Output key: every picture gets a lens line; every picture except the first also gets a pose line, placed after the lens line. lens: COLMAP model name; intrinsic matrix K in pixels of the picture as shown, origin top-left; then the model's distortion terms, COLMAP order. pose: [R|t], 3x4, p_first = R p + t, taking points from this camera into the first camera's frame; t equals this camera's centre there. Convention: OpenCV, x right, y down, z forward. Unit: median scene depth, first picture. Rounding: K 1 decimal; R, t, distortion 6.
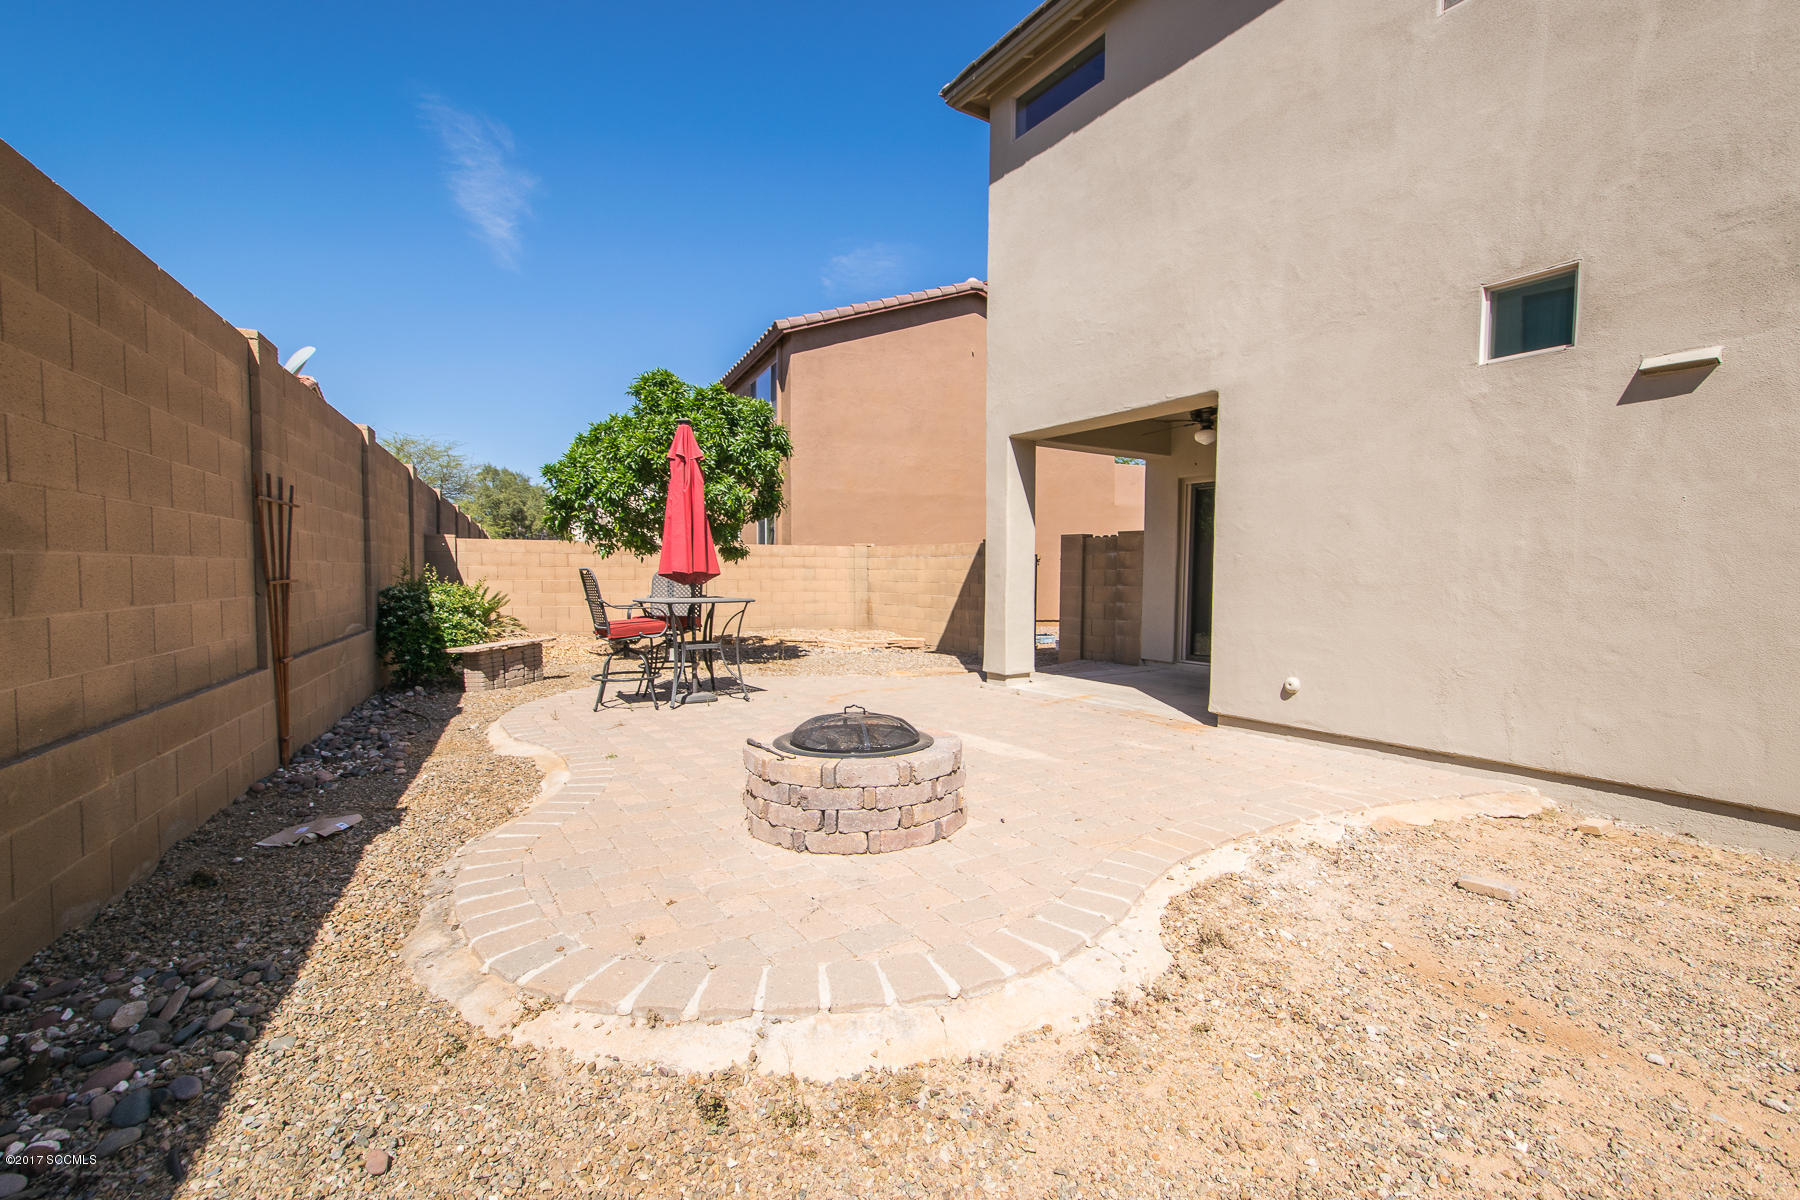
lens RADIAL K [[787.8, 0, 898.2], [0, 787.8, 616.1], [0, 0, 1]] dist [0.009343, -0.000507]
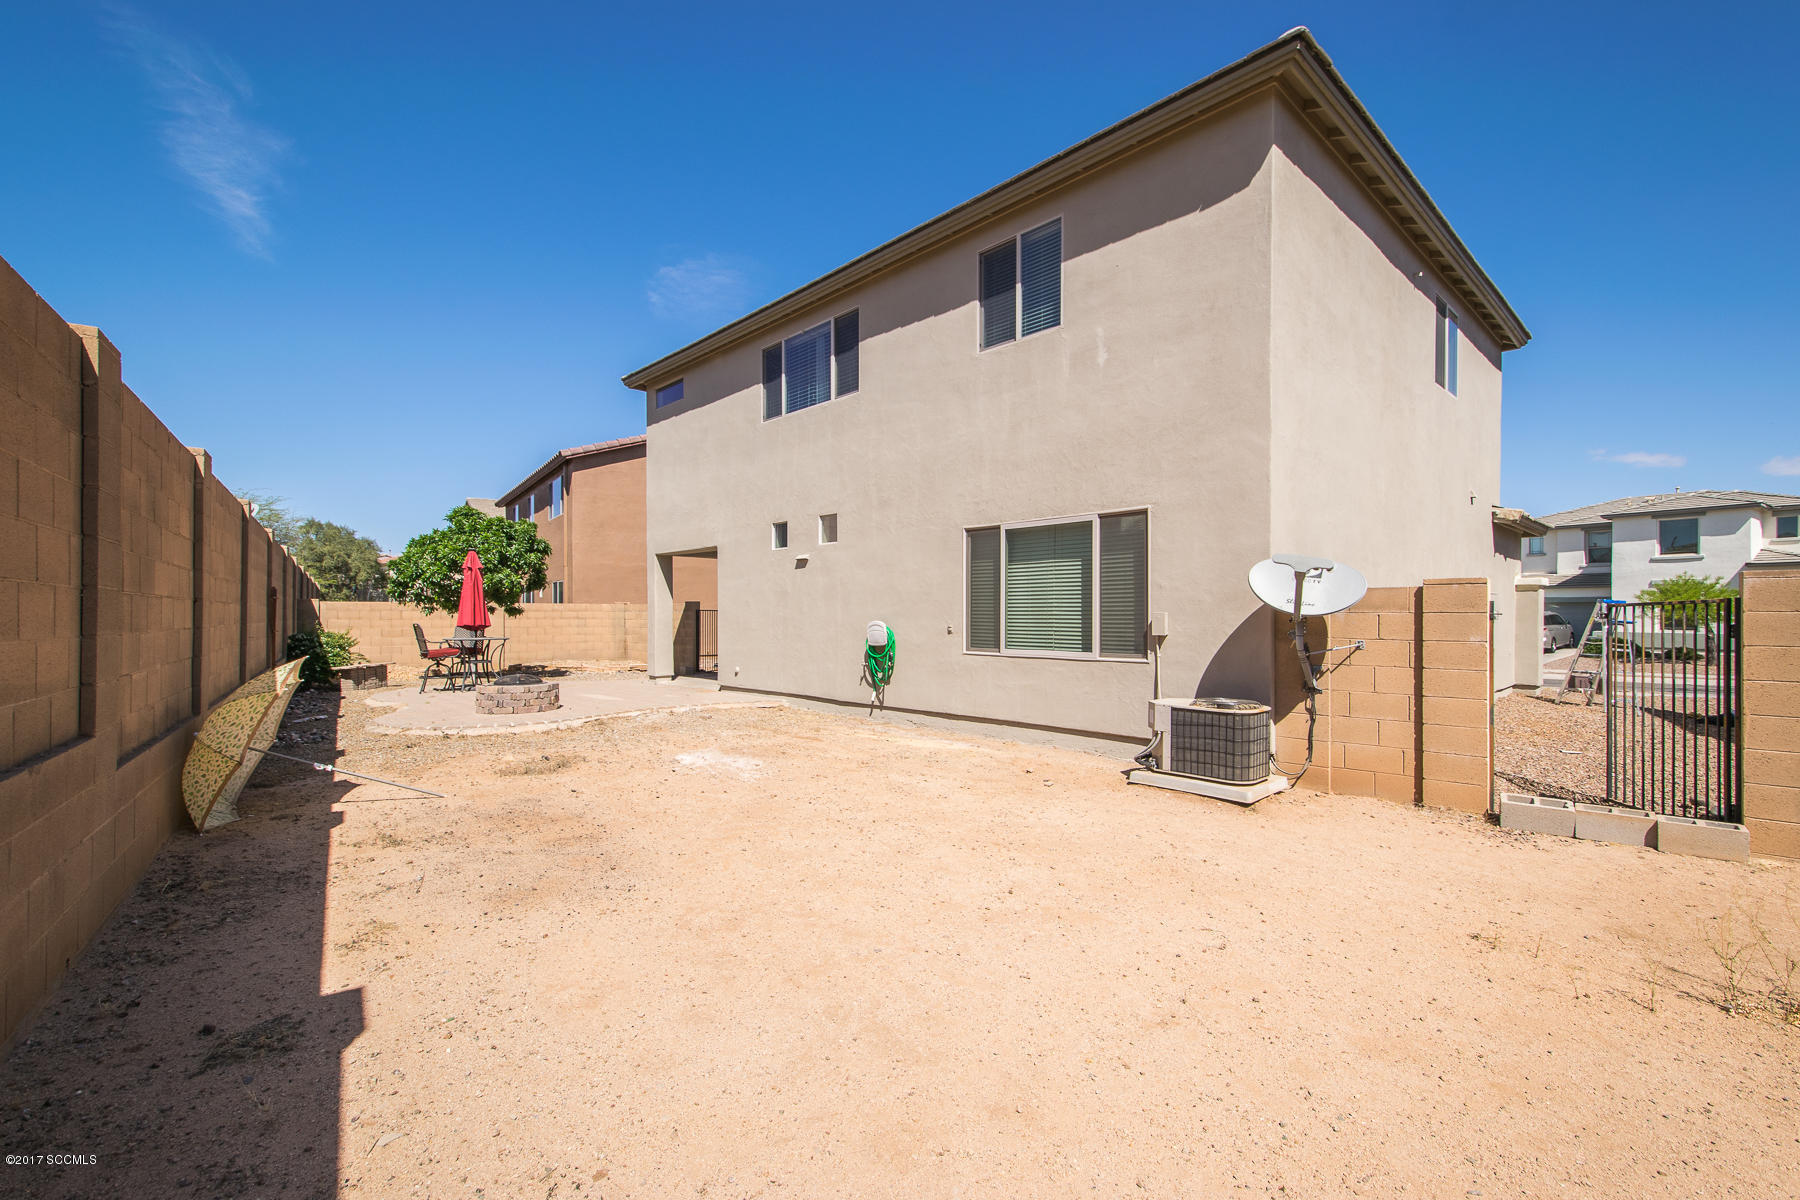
lens RADIAL K [[778.3, 0, 901.7], [0, 778.3, 614.7], [0, 0, 1]] dist [0.013617, -0.000214]
pose [[0.982998, -0.004826, 0.183555, 0.320803], [0.015269, 0.998341, -0.055522, 0.033016], [-0.182983, 0.057381, 0.981440, -0.837443]]
